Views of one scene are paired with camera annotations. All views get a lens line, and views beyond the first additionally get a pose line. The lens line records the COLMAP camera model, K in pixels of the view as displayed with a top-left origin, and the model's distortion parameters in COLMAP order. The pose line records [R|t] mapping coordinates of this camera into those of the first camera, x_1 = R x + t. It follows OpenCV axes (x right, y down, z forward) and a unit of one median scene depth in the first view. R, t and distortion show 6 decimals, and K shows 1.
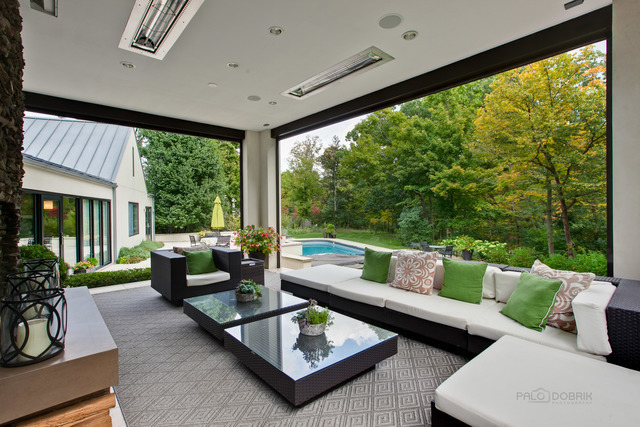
lens RADIAL K [[296.5, 0, 320.0], [0, 296.5, 213.5], [0, 0, 1]] dist [-0.000967, 0.000034]
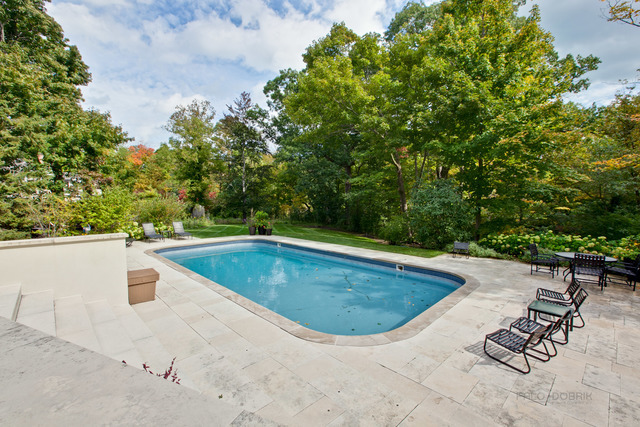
lens RADIAL K [[296.5, 0, 320.0], [0, 296.5, 213.5], [0, 0, 1]] dist [-0.000967, 0.000034]
pose [[0.929268, -0.011765, 0.369218, -0.055409], [-0.003409, 0.999177, 0.040420, 0.010948], [-0.369389, -0.038820, 0.928464, 0.290912]]
